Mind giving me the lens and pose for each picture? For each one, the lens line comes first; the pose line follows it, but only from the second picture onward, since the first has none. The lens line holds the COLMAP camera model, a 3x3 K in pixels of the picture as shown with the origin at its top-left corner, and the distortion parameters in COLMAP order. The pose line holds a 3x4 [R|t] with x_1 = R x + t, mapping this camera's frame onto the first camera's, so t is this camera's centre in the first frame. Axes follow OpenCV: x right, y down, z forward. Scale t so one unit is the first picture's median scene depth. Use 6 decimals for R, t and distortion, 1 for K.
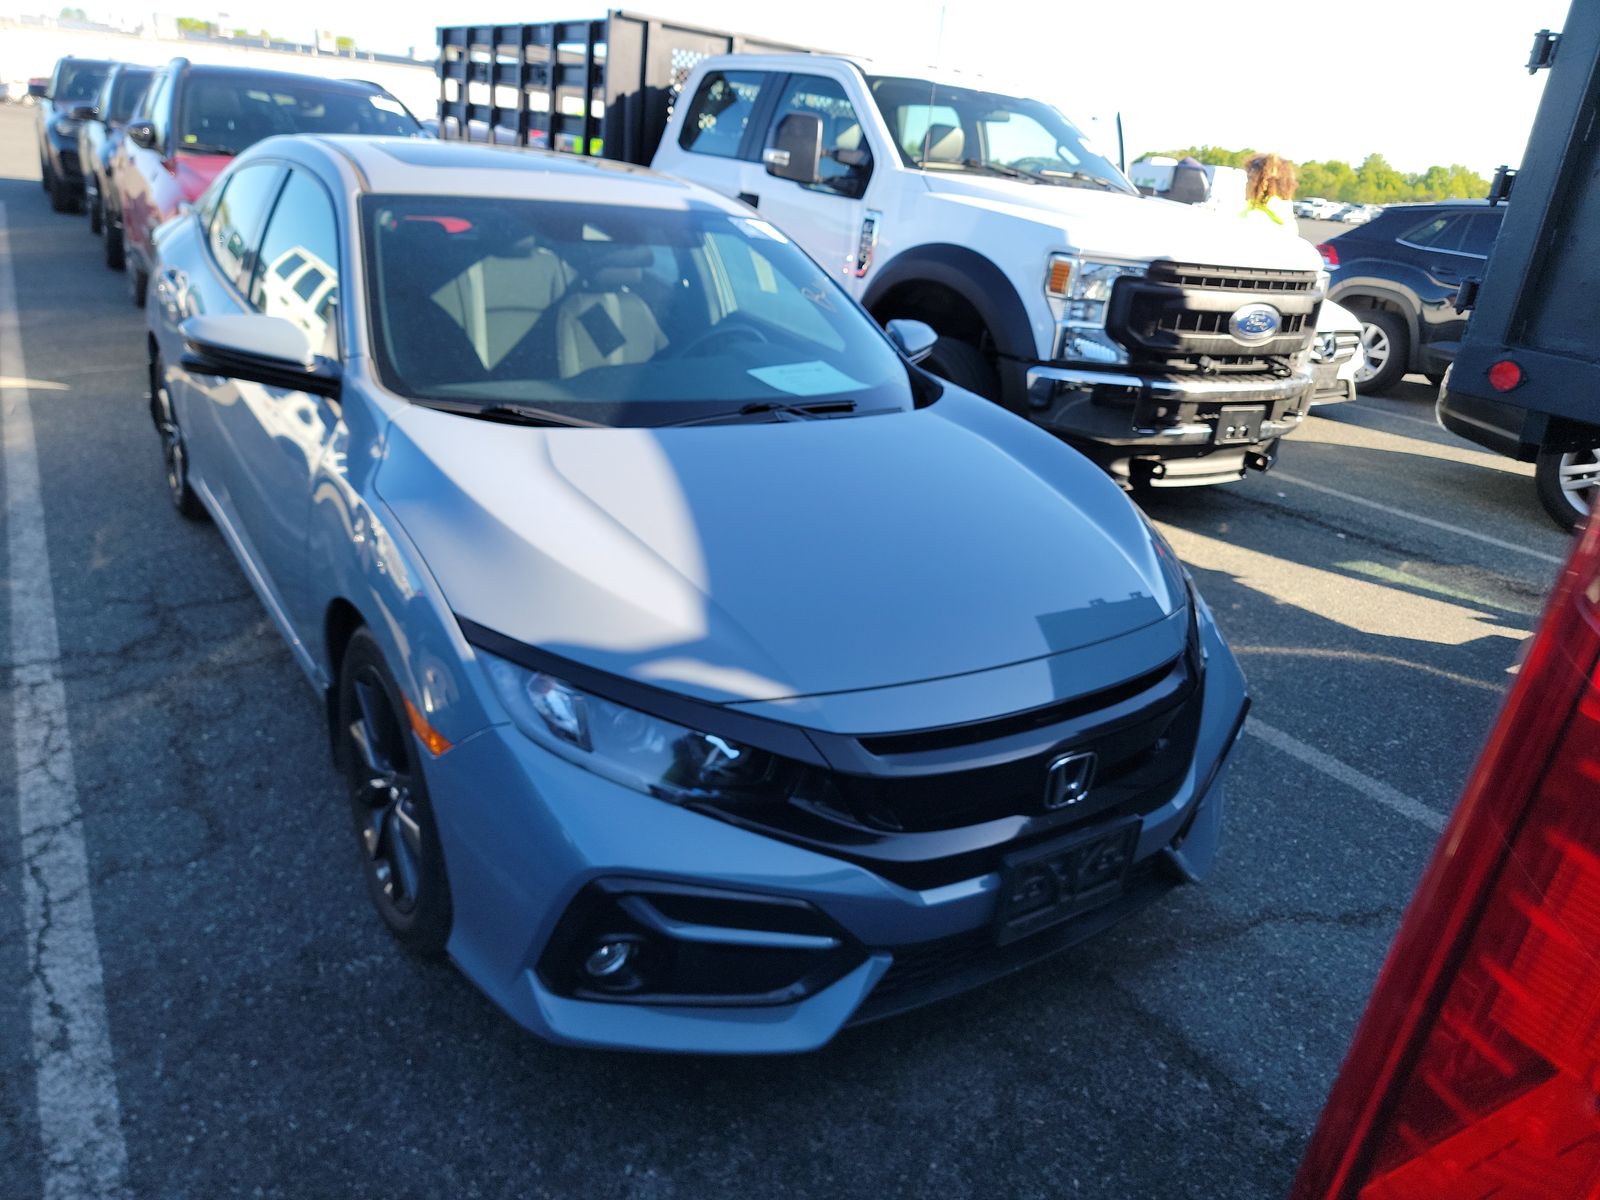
lens RADIAL K [[1124.7, 0, 800.0], [0, 1124.7, 600.0], [0, 0, 1]] dist [0.070757, -0.073272]
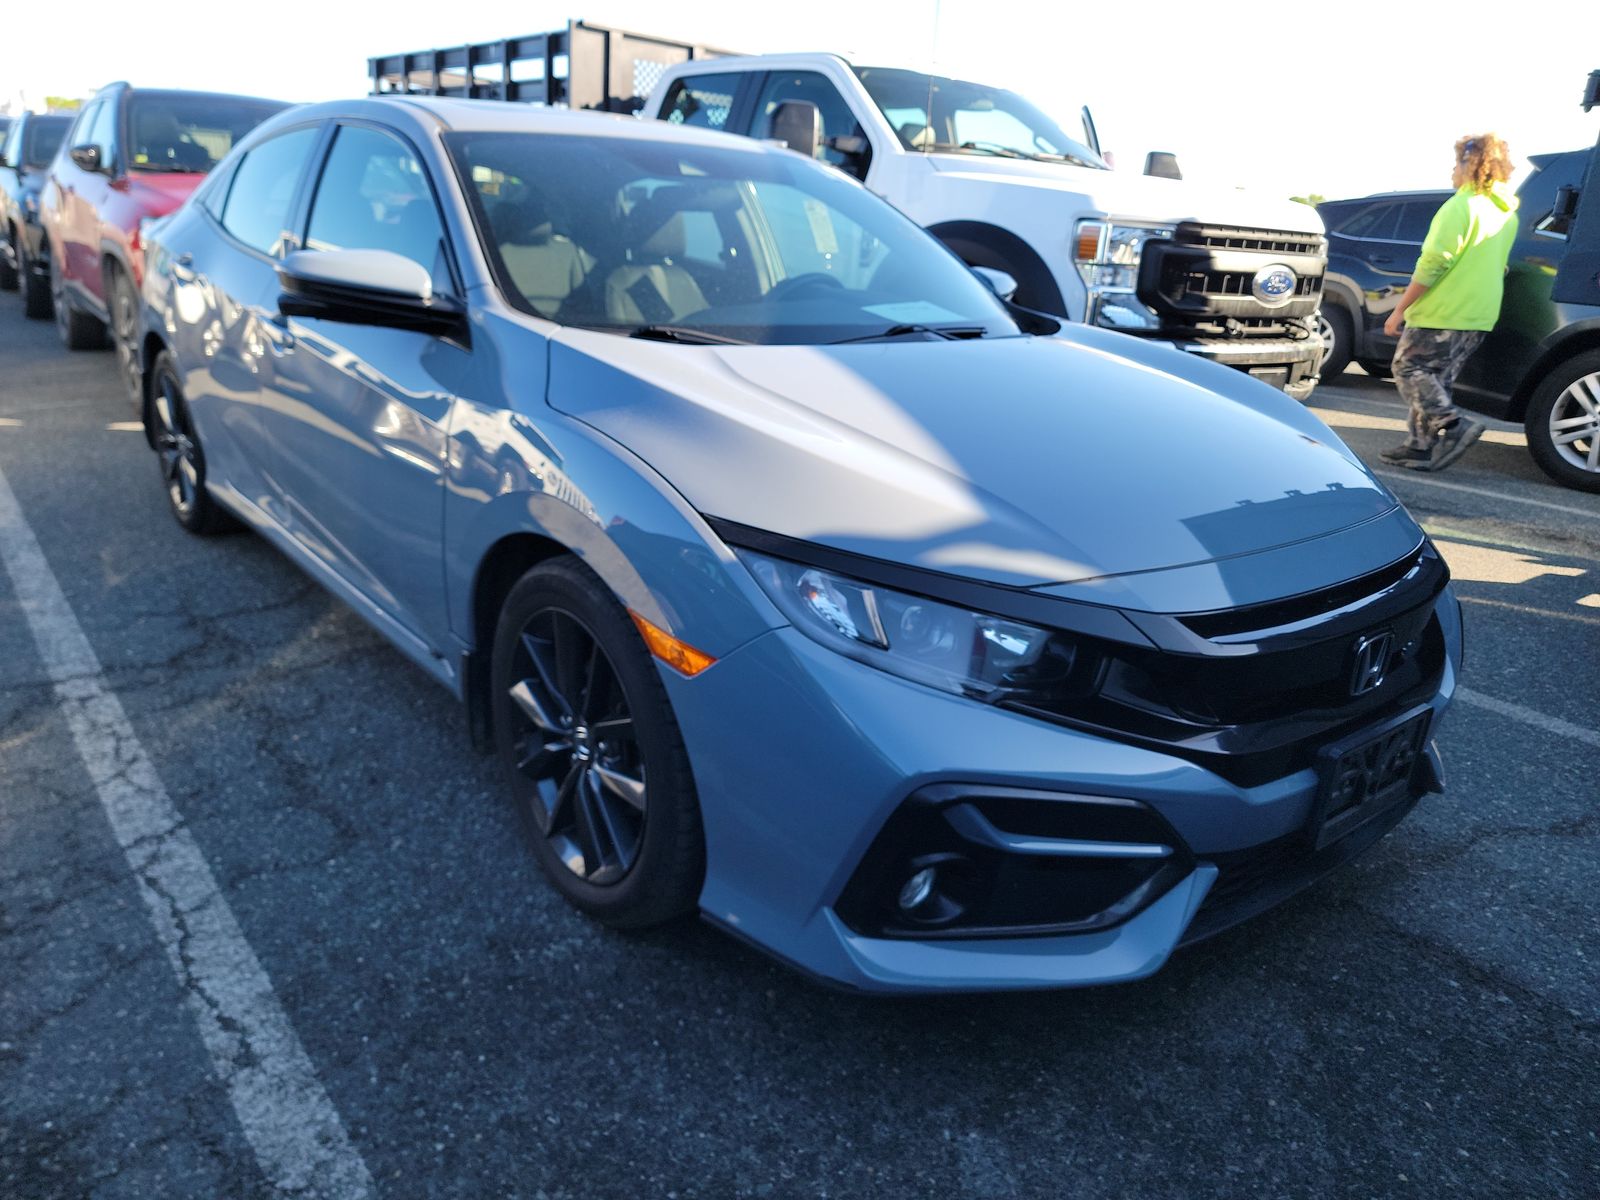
lens RADIAL K [[1131.6, 0, 808.3], [0, 1131.6, 590.3], [0, 0, 1]] dist [0.069074, -0.069069]
pose [[0.995187, -0.065480, 0.072909, -0.176888], [0.068689, 0.996736, -0.042407, 0.069794], [-0.069895, 0.047210, 0.996437, 0.070628]]
